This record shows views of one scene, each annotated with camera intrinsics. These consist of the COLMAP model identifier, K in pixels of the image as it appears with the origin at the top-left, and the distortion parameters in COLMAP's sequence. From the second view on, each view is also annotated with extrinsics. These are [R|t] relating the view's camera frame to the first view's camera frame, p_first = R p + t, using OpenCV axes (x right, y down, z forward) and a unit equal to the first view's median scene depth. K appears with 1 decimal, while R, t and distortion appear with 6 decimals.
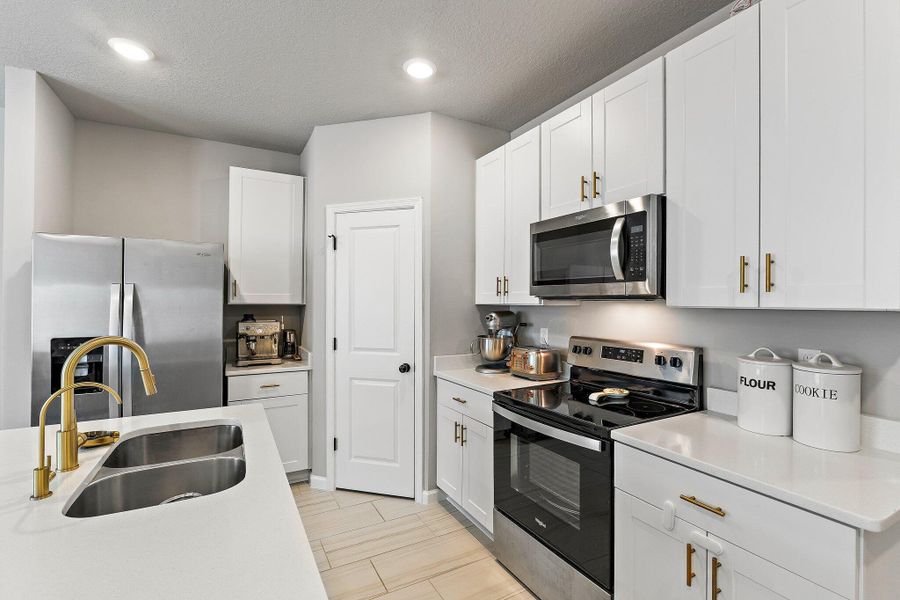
lens RADIAL K [[399.6, 0, 463.1], [0, 399.6, 296.9], [0, 0, 1]] dist [0.003102, -0.000761]
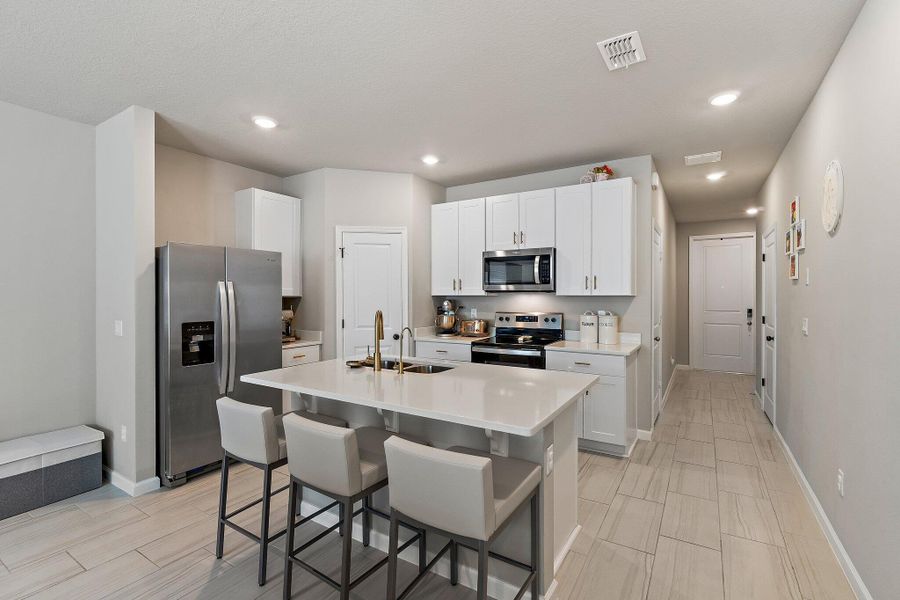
lens RADIAL K [[399.6, 0, 463.0], [0, 399.6, 292.9], [0, 0, 1]] dist [0.003102, -0.000761]
pose [[0.870390, -0.003930, 0.492347, -0.773194], [-0.000396, 0.999962, 0.008681, -0.006583], [-0.492362, -0.007750, 0.870356, -0.535972]]
